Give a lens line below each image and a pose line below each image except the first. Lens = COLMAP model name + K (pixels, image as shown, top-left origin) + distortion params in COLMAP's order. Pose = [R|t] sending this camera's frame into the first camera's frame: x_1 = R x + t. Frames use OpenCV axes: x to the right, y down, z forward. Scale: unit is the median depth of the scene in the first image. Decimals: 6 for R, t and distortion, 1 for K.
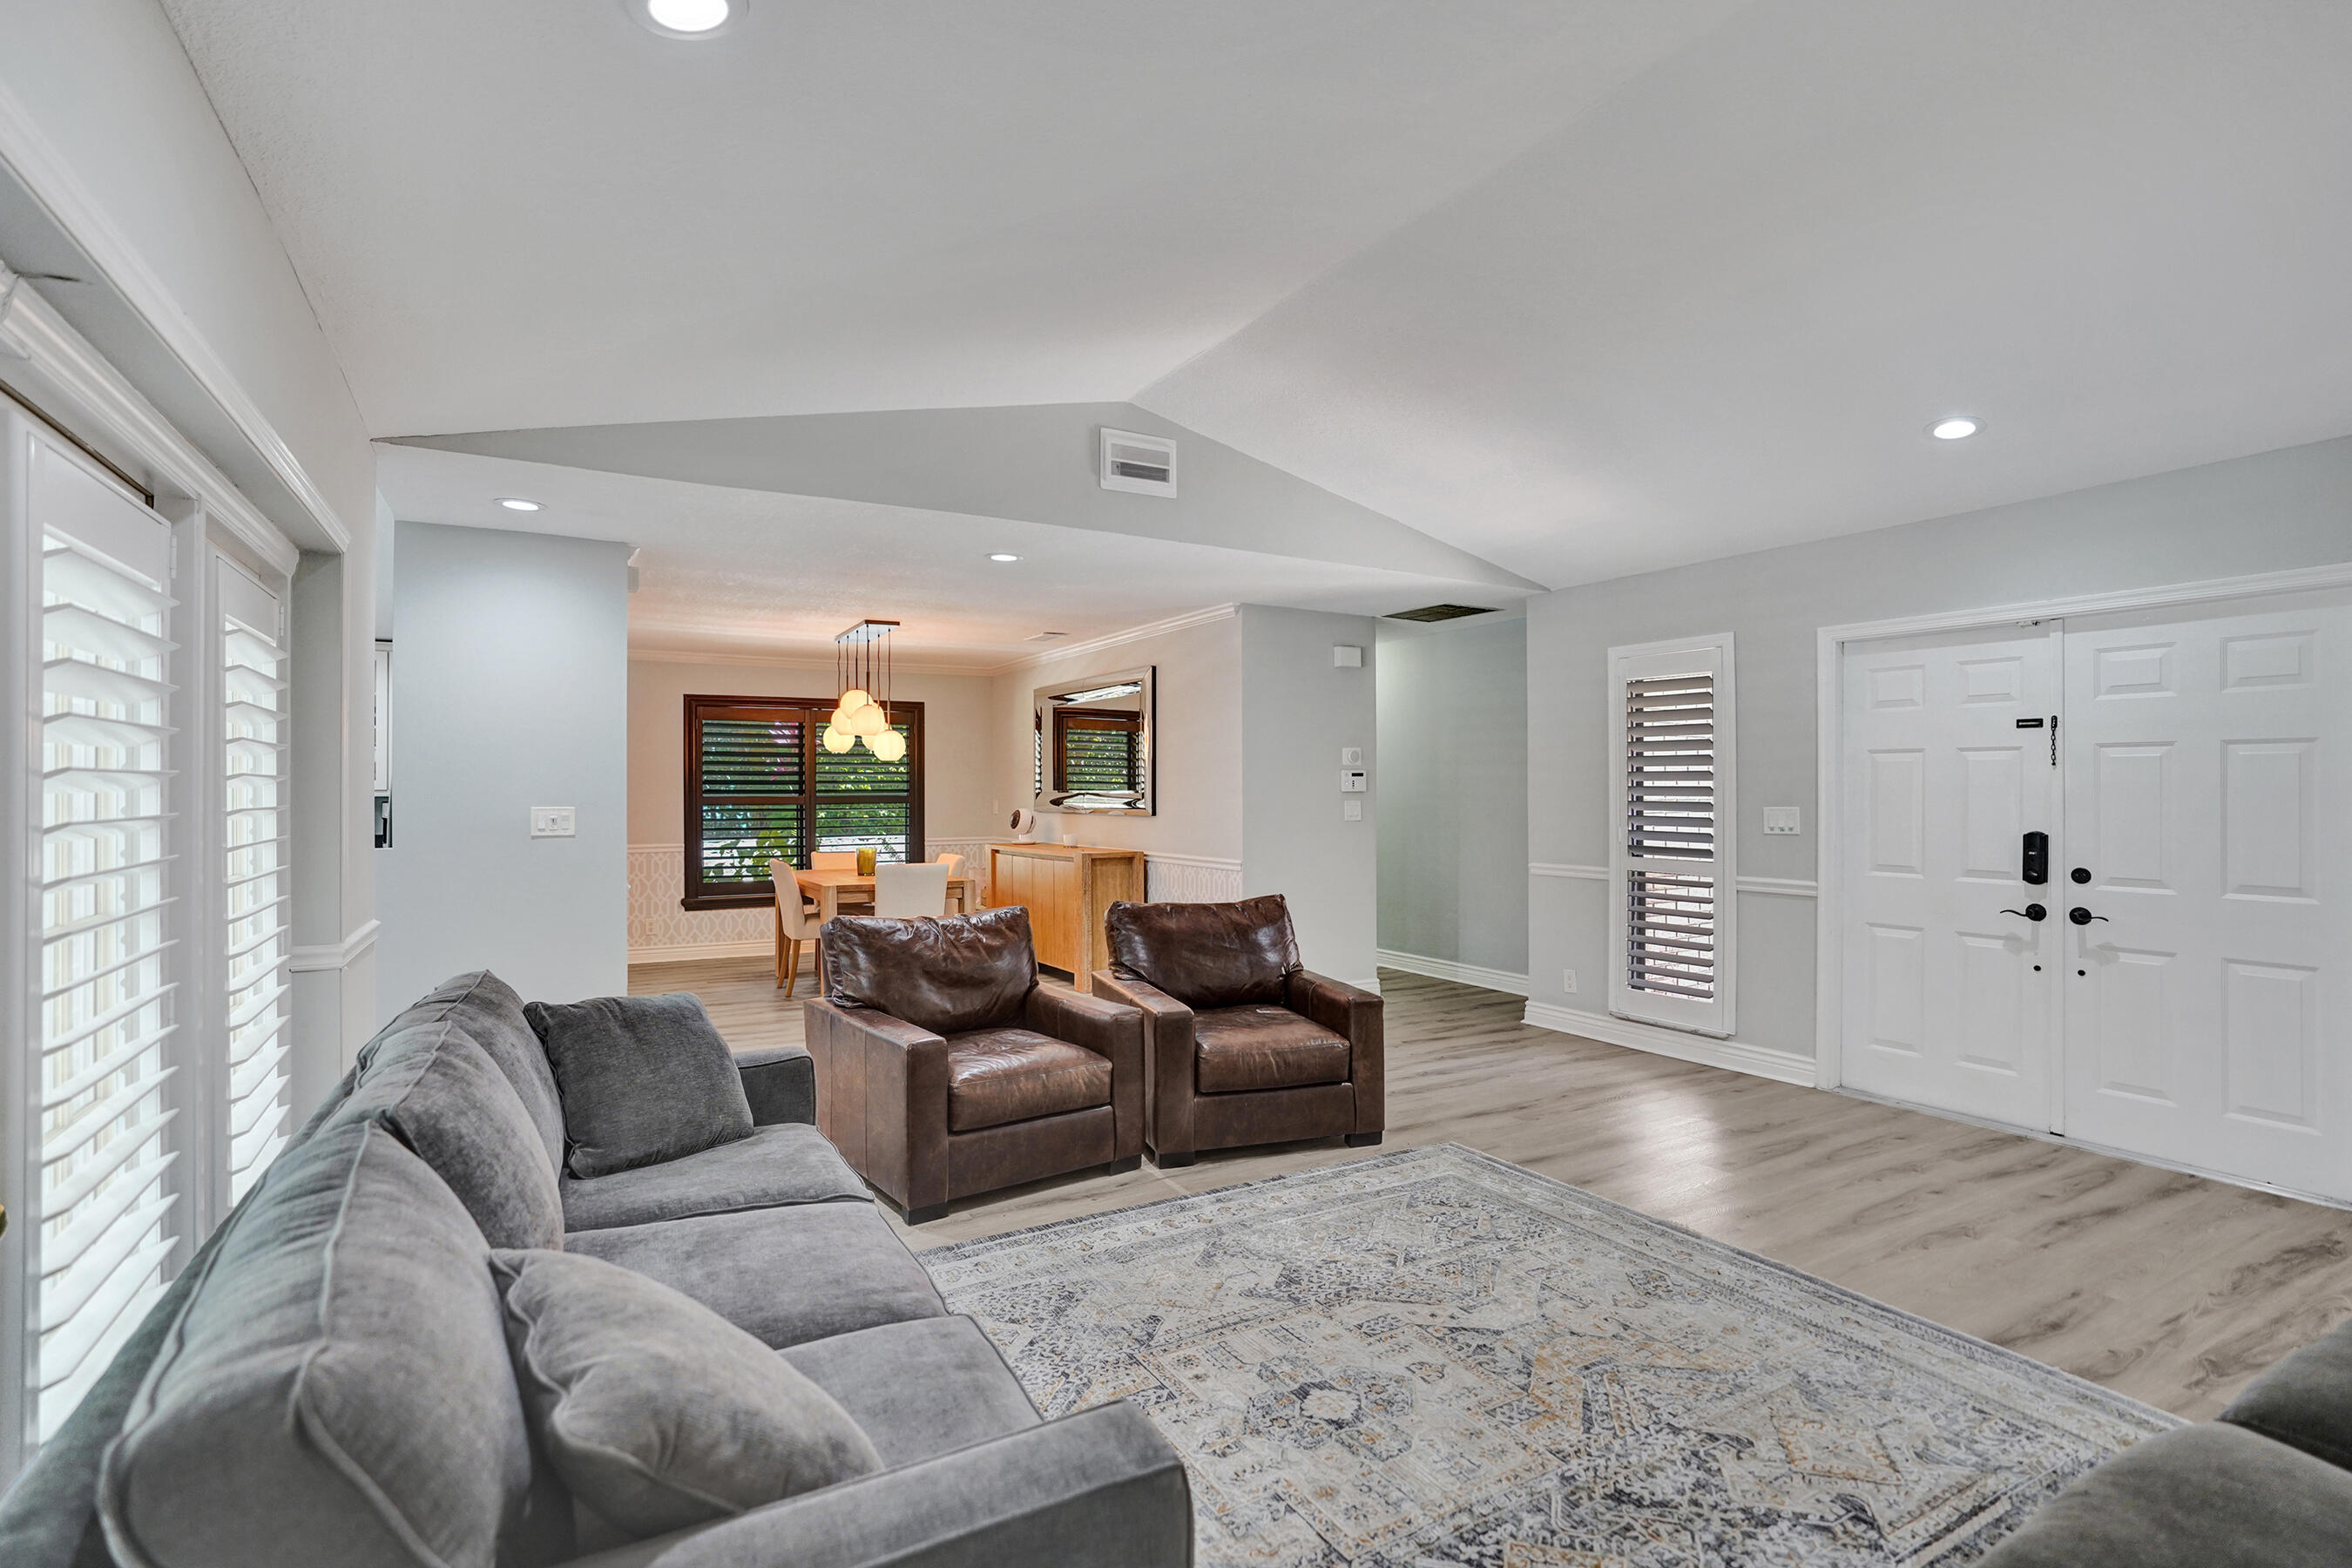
lens RADIAL K [[1089.0, 0, 1169.2], [0, 1089.0, 774.7], [0, 0, 1]] dist [-0.015101, 0.002762]
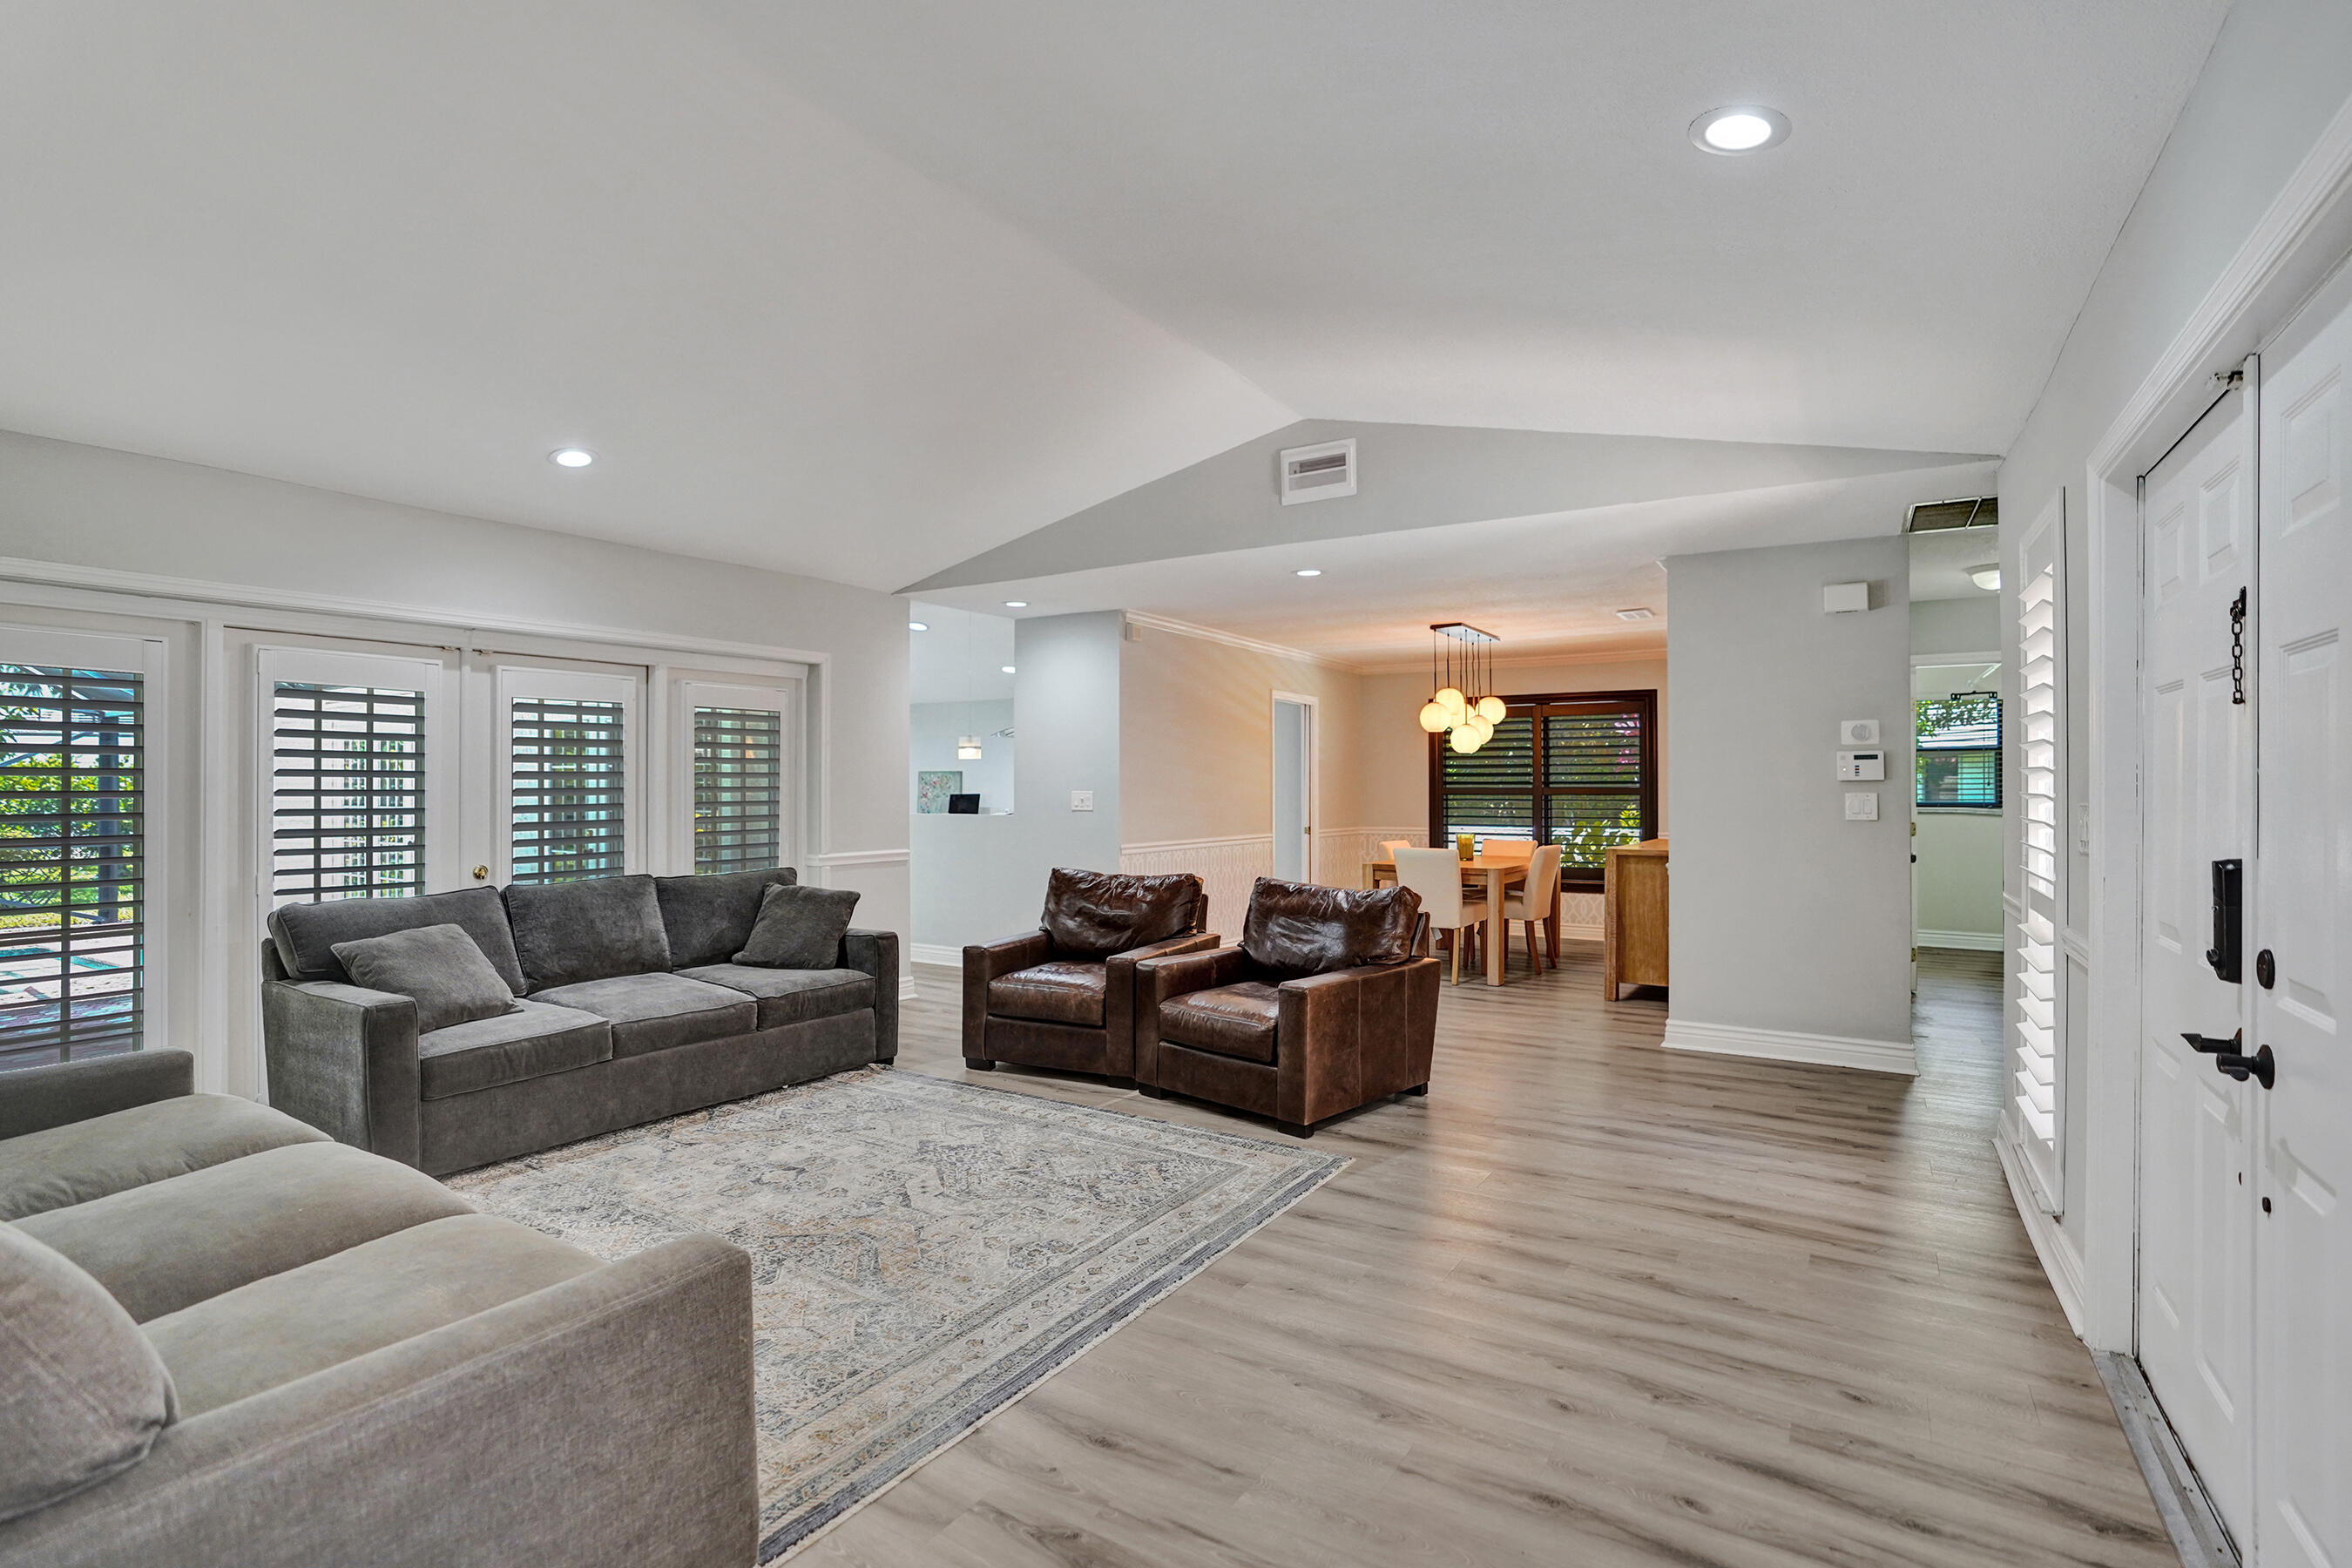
lens RADIAL K [[1089.0, 0, 1167.6], [0, 1089.0, 792.0], [0, 0, 1]] dist [-0.015101, 0.002762]
pose [[0.472931, 0.004836, -0.881086, 1.197541], [0.016967, 0.999750, 0.014594, 0.009501], [0.880936, -0.021852, 0.472731, 0.512867]]
